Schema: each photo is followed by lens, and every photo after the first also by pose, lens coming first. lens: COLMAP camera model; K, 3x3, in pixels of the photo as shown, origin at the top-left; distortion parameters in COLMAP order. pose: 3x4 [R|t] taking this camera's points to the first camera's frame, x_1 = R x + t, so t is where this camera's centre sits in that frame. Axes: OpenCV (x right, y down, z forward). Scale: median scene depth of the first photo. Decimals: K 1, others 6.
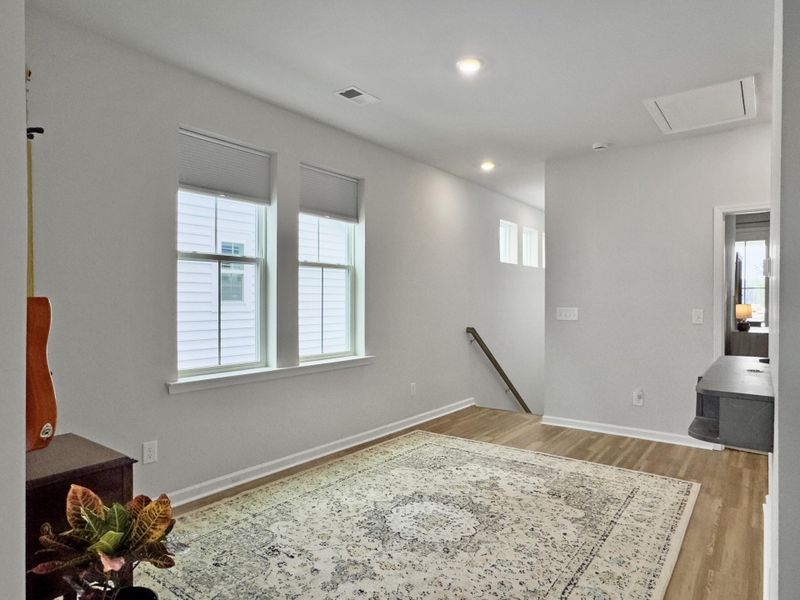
lens RADIAL K [[473.3, 0, 400.0], [0, 473.3, 300.0], [0, 0, 1]] dist [-0.054713, 0.001211]
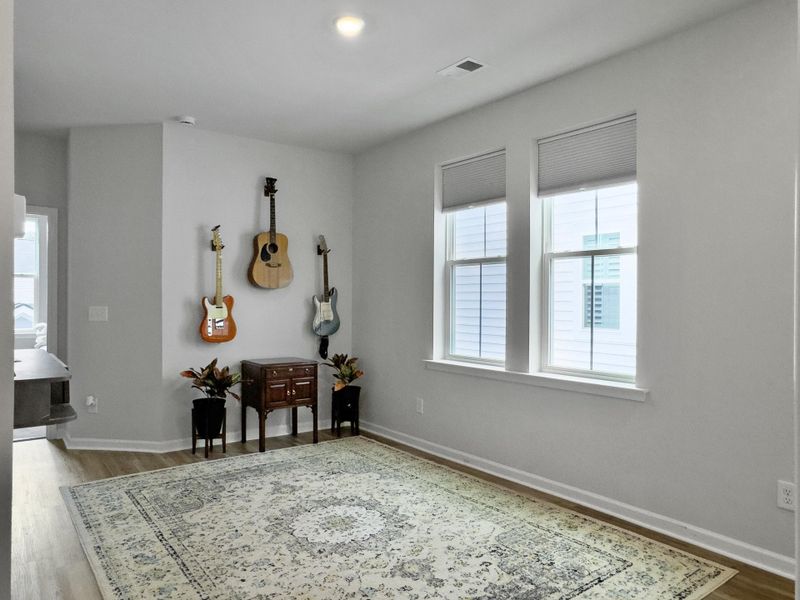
lens RADIAL K [[542.2, 0, 403.3], [0, 542.2, 294.9], [0, 0, 1]] dist [-0.040088, 0.006028]
pose [[-0.246728, -0.009023, -0.969043, 0.959118], [-0.000275, 0.999957, -0.009241, 0.001693], [0.969085, -0.002014, -0.246720, 1.193388]]
